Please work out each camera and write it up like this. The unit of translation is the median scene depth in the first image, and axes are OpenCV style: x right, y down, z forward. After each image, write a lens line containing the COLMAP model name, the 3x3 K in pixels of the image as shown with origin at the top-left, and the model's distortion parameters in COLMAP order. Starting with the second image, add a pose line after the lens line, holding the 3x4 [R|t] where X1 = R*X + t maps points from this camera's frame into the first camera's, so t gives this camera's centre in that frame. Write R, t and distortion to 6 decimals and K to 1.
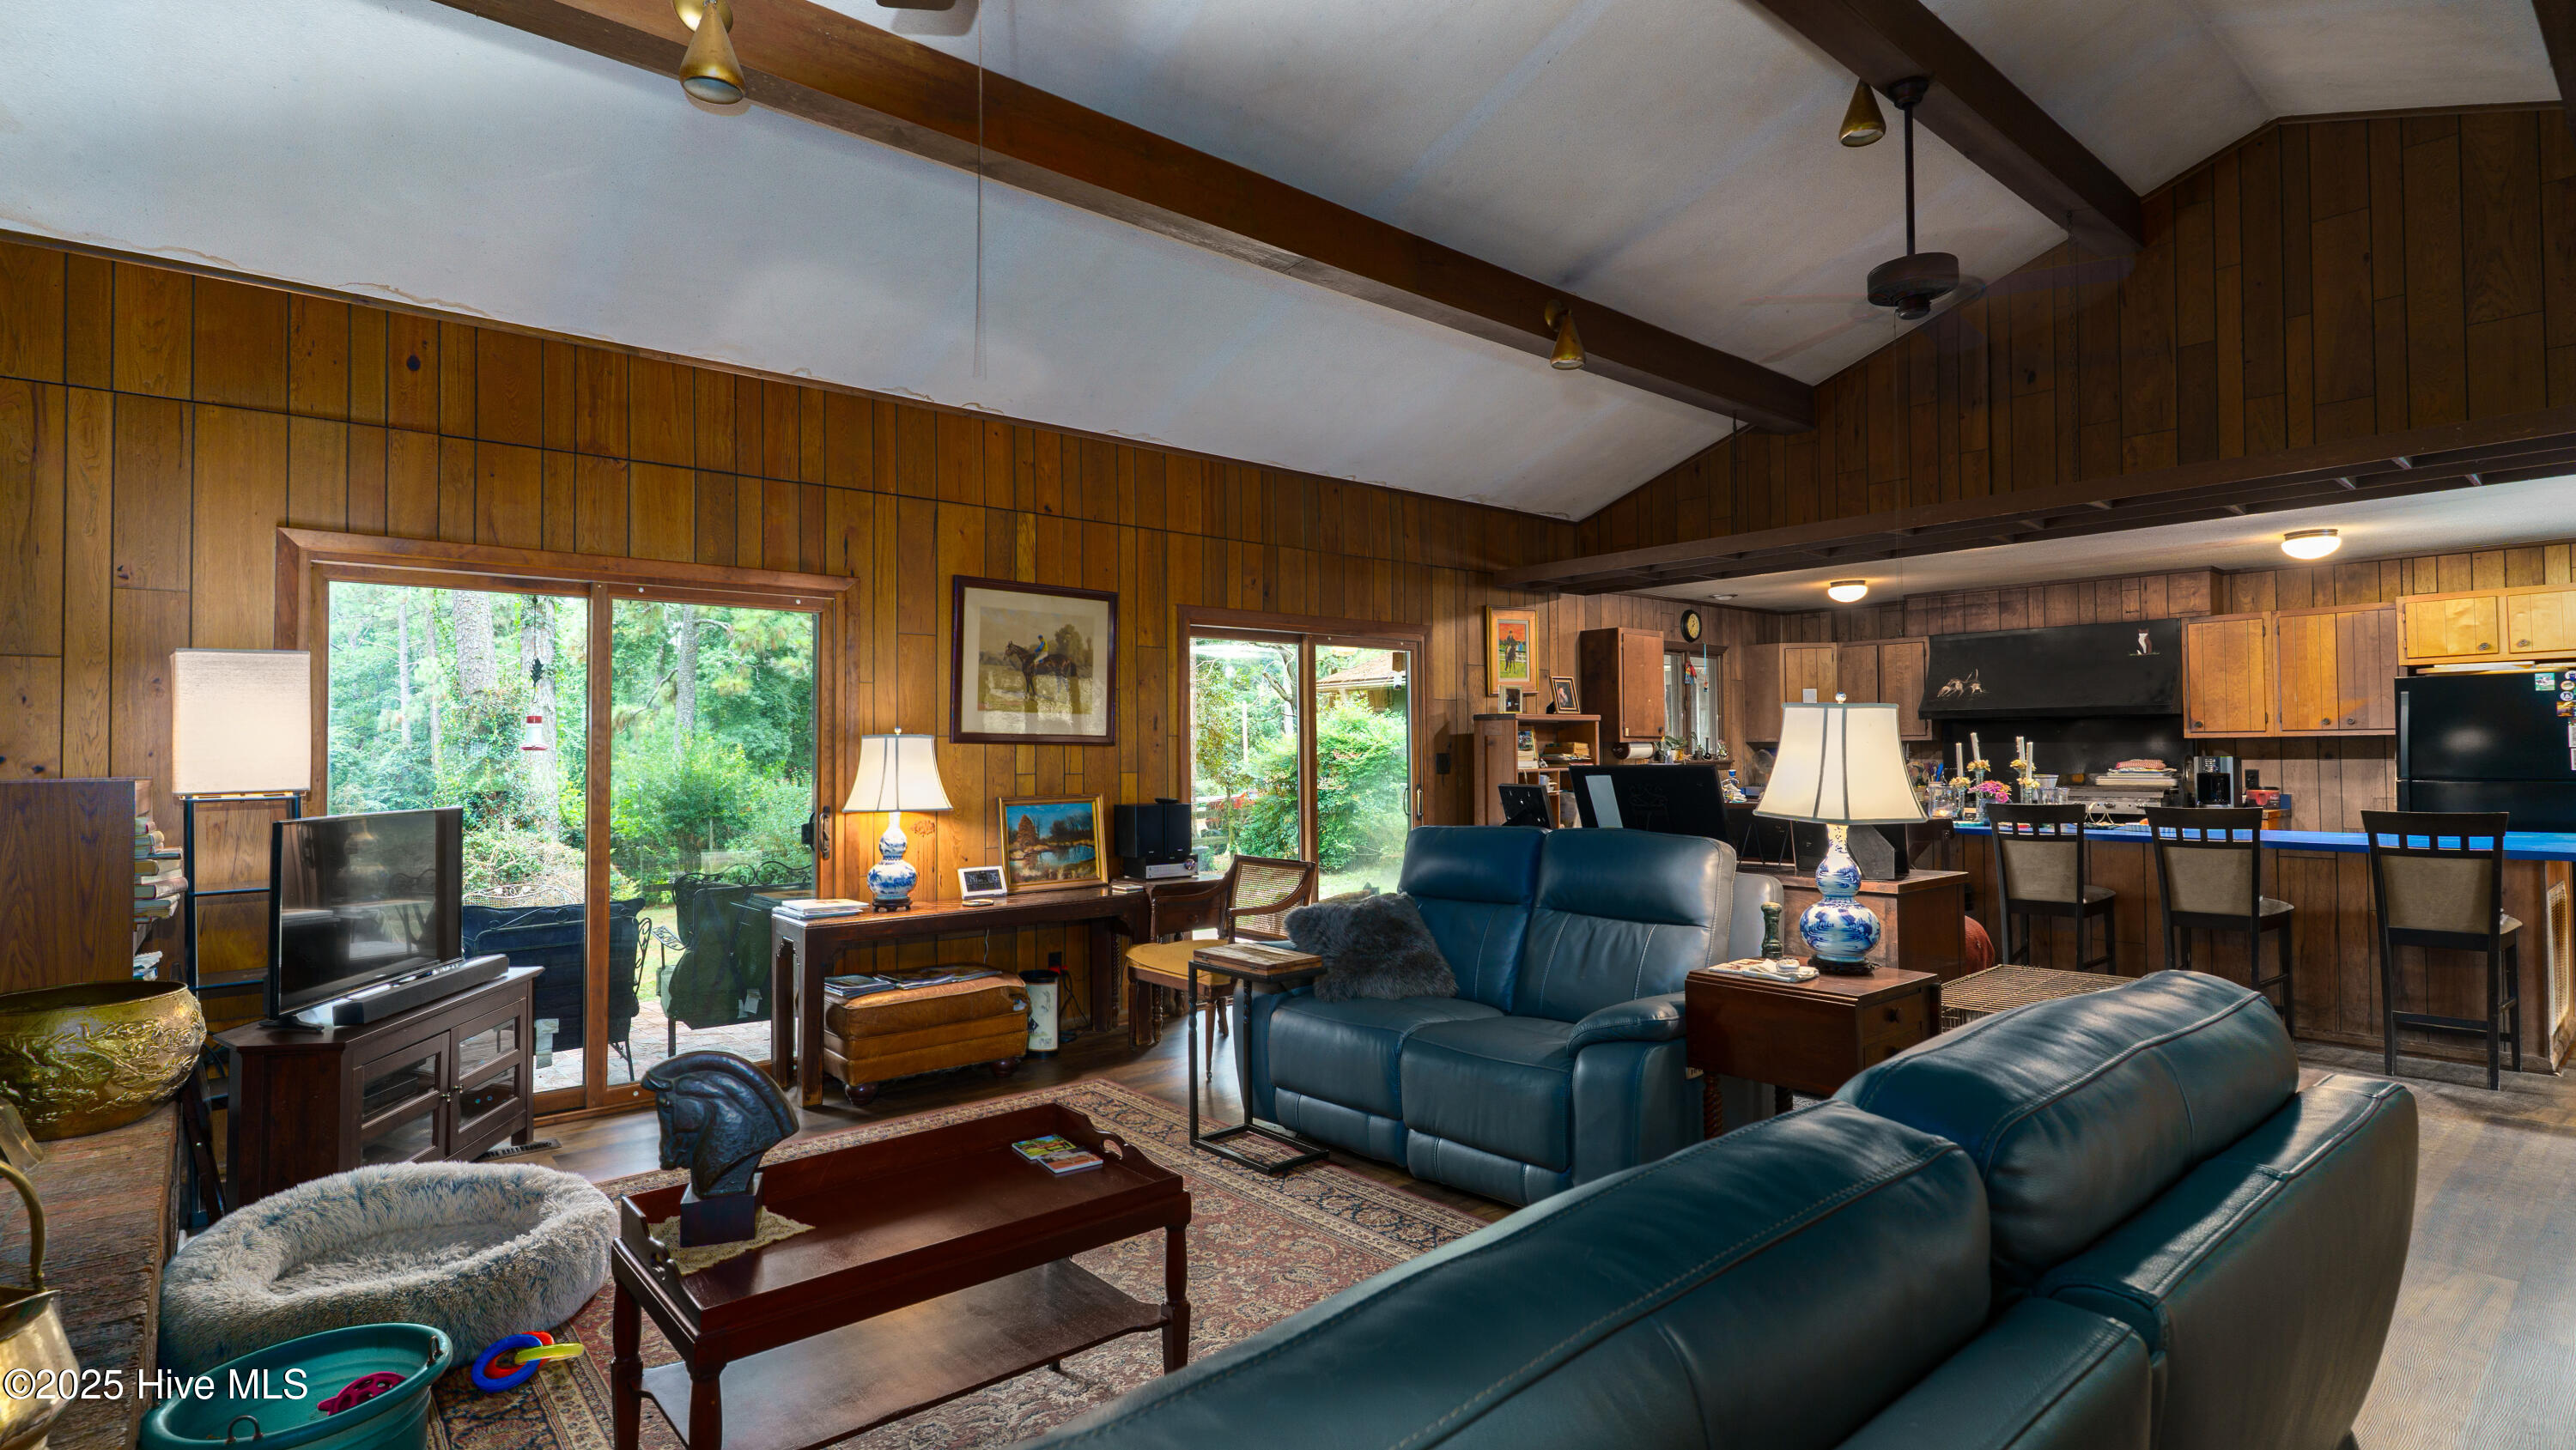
lens RADIAL K [[1247.0, 0, 1288.0], [0, 1247.0, 725.0], [0, 0, 1]] dist [-0.004447, 0.000146]
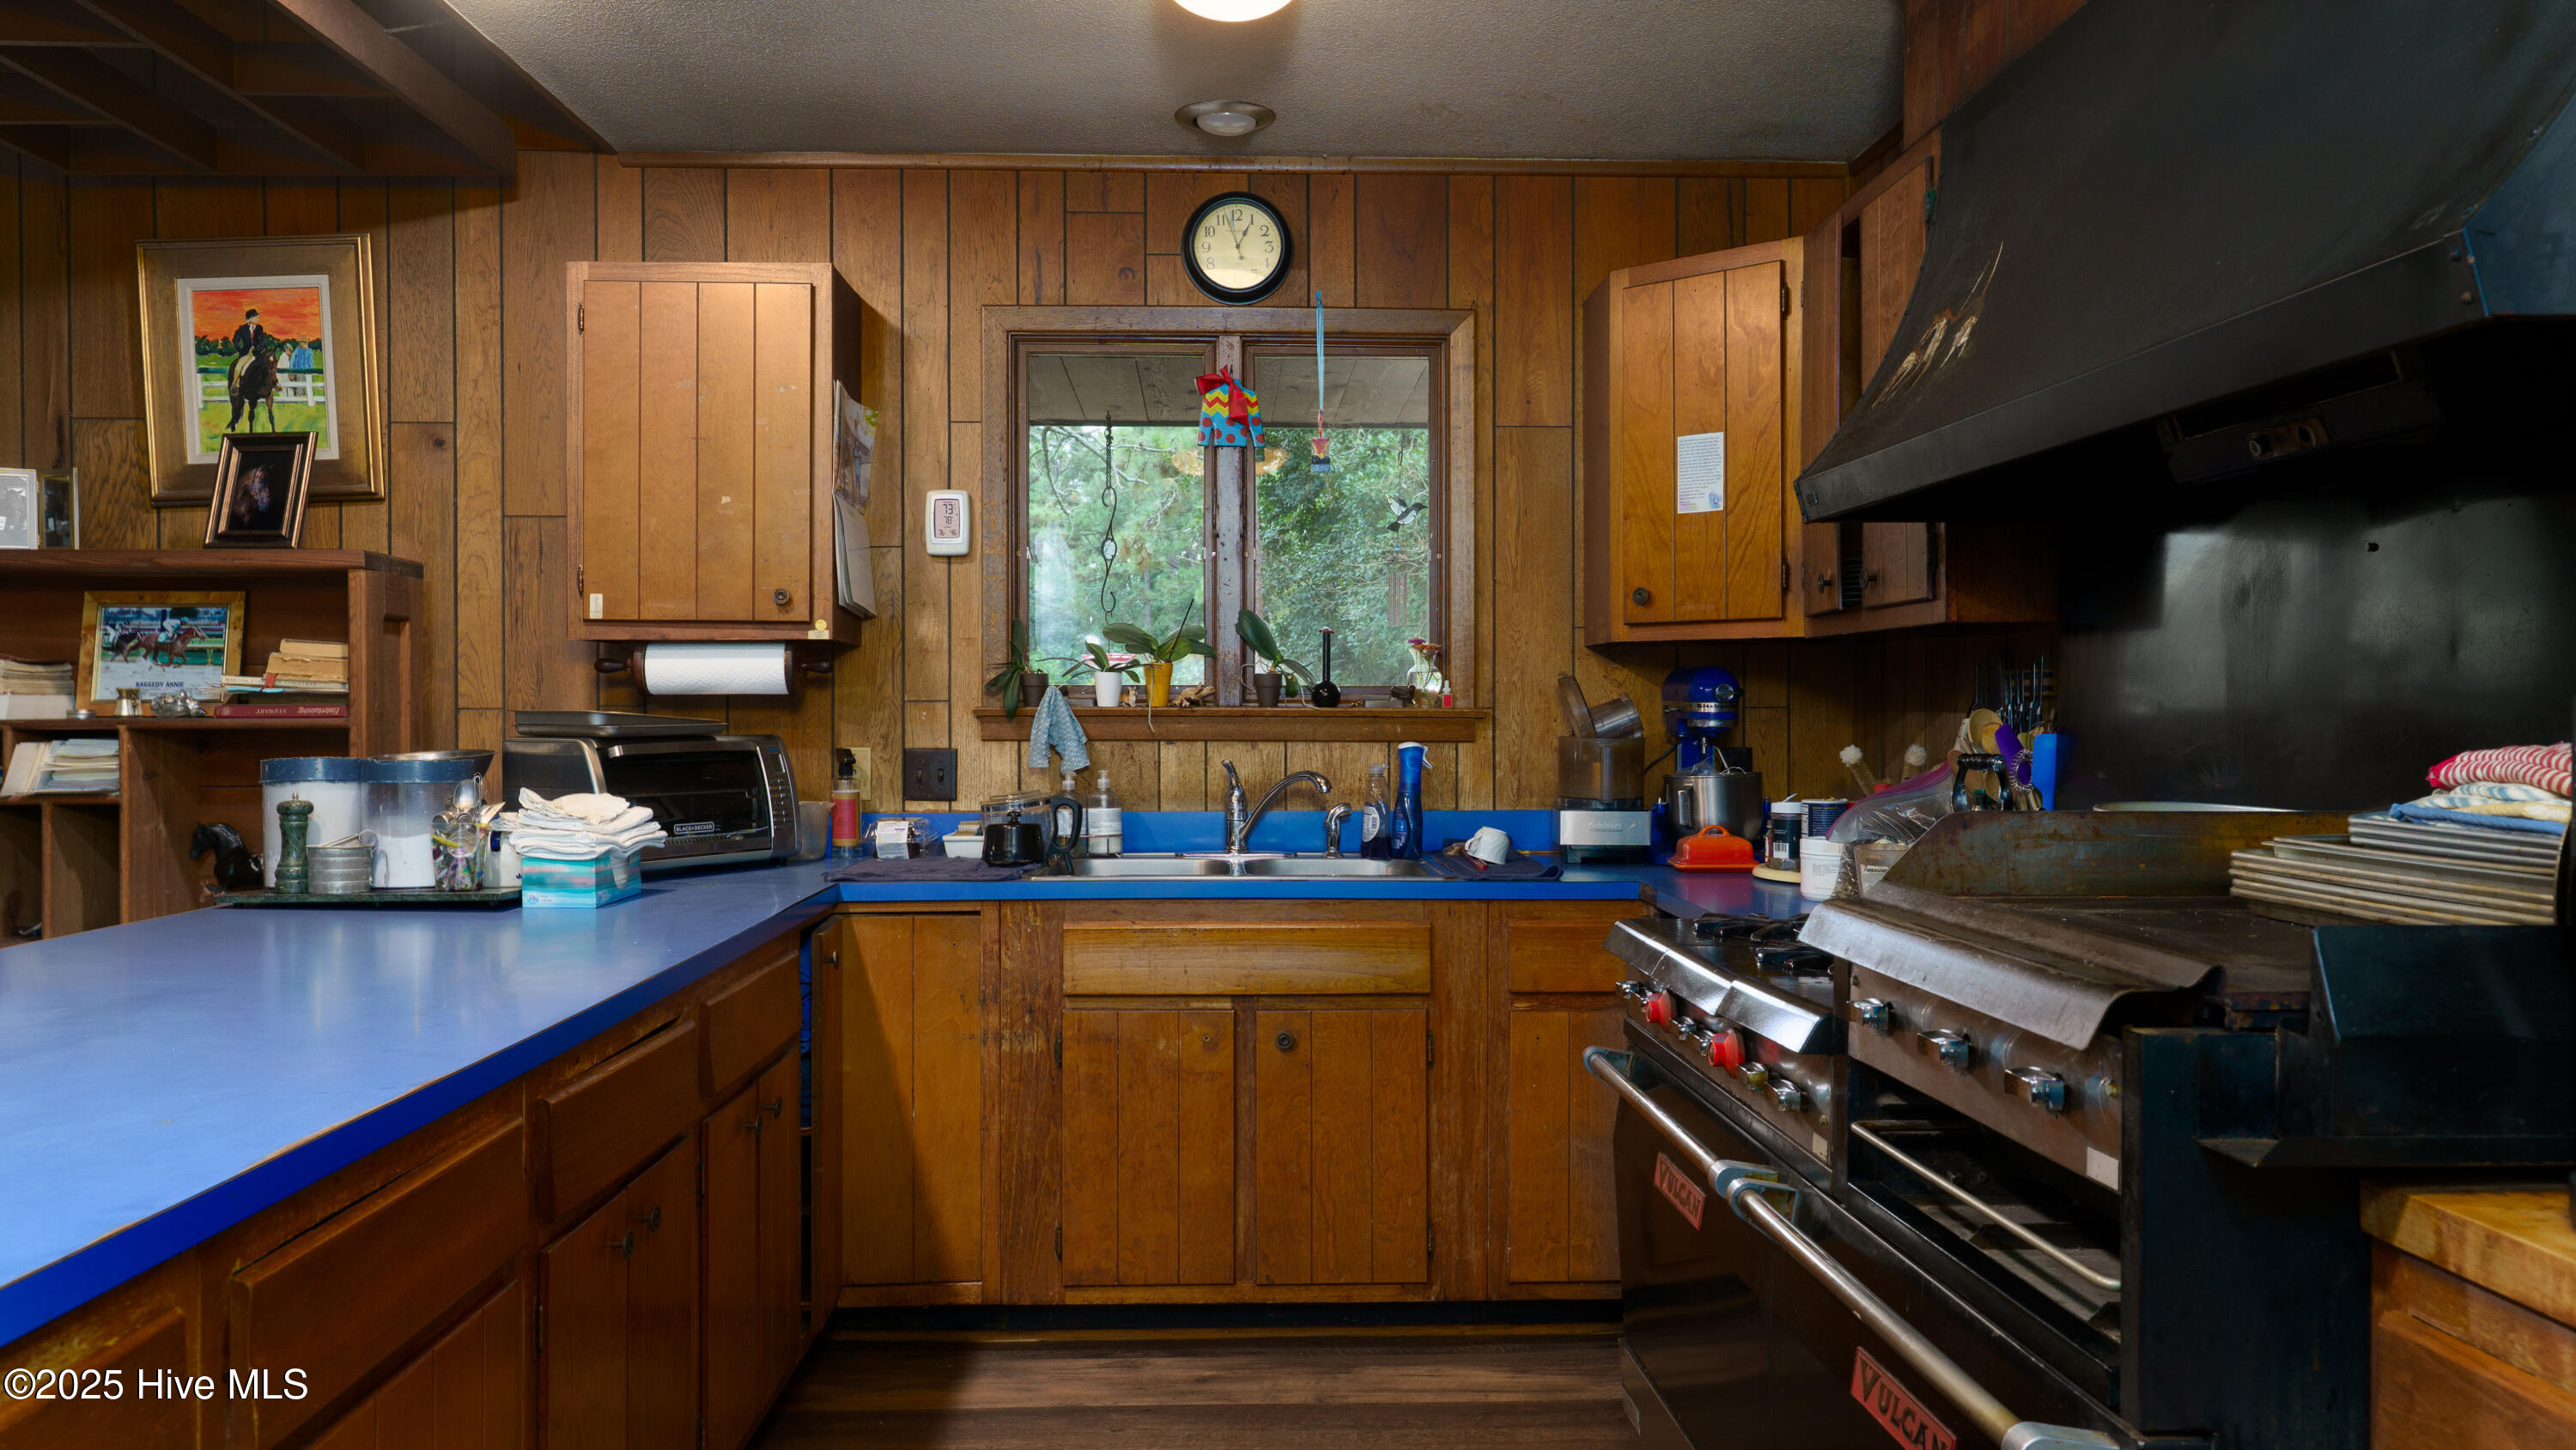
lens RADIAL K [[1847.6, 0, 1288.0], [0, 1847.6, 725.0], [0, 0, 1]] dist [-0.007715, -0.001122]
pose [[0.784253, 0.017096, -0.620206, 0.607877], [0.004934, 0.999417, 0.033788, 0.018108], [0.620422, -0.029559, 0.783711, 0.668030]]
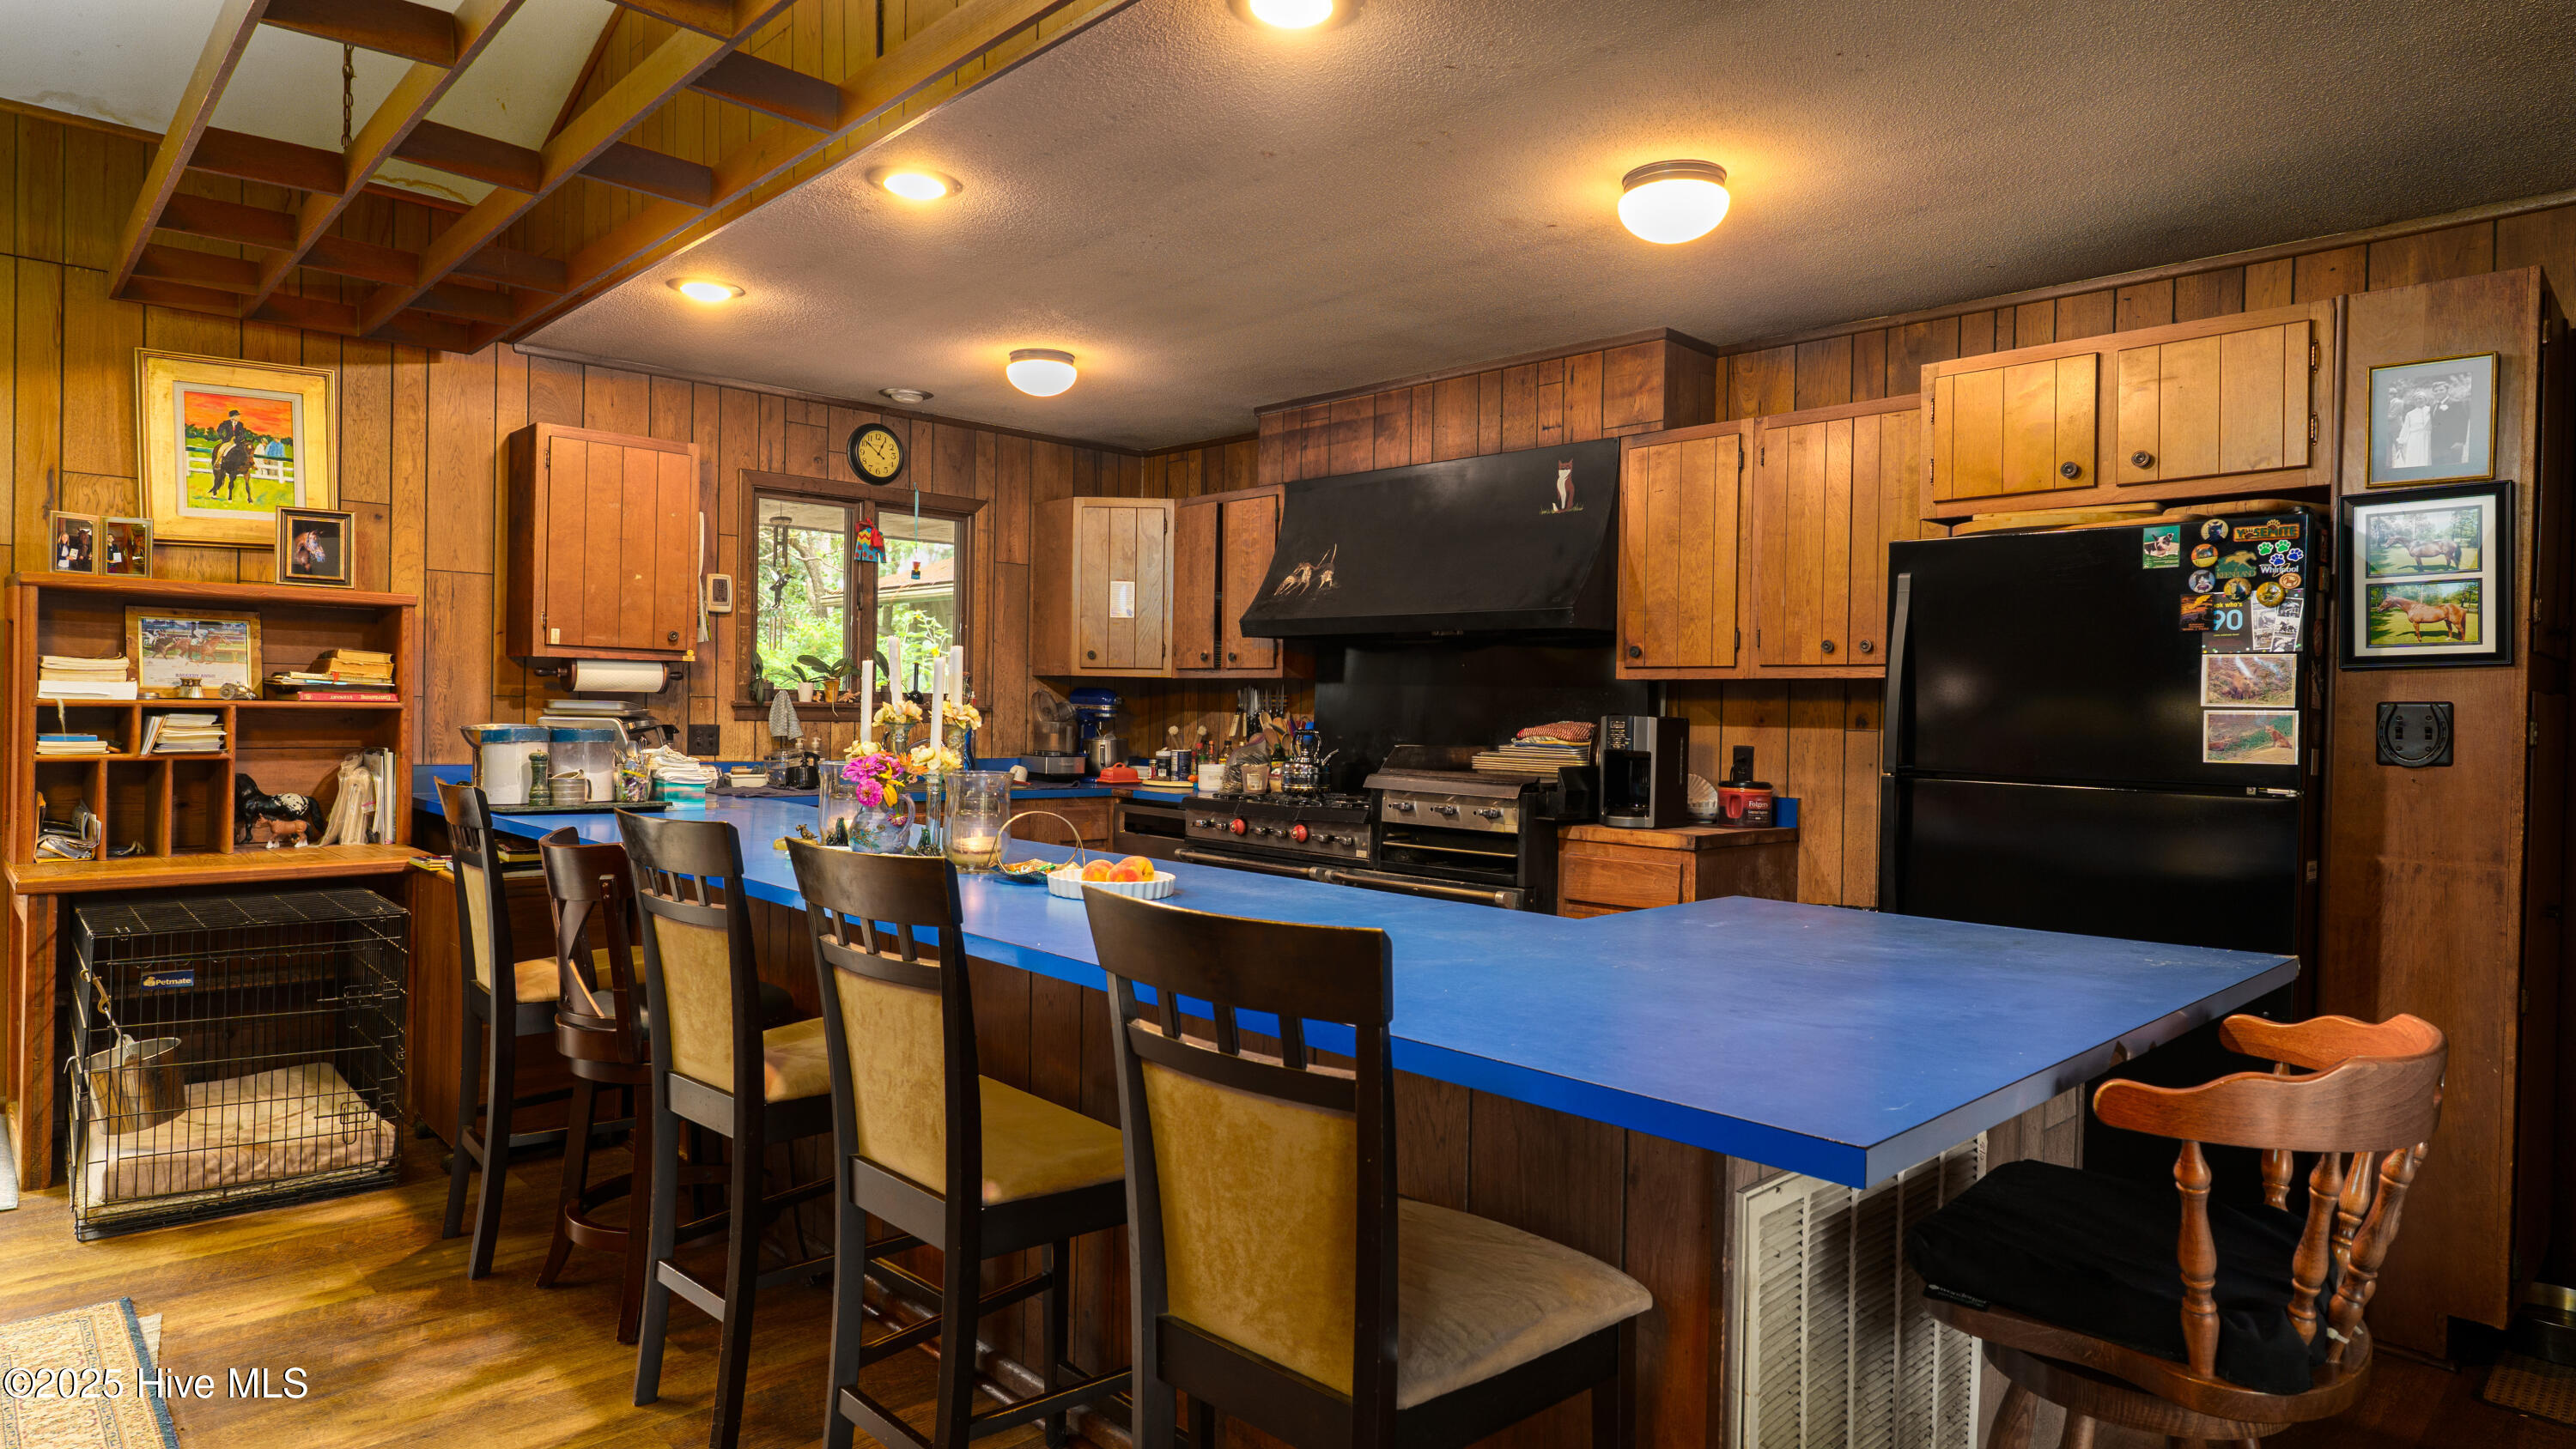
lens RADIAL K [[1458.2, 0, 1288.0], [0, 1458.2, 724.5], [0, 0, 1]] dist [-0.002722, 0.000076]
pose [[0.998197, 0.029023, 0.052540, 0.474156], [-0.030750, 0.999003, 0.032358, 0.011672], [-0.051549, -0.033916, 0.998094, 0.359416]]
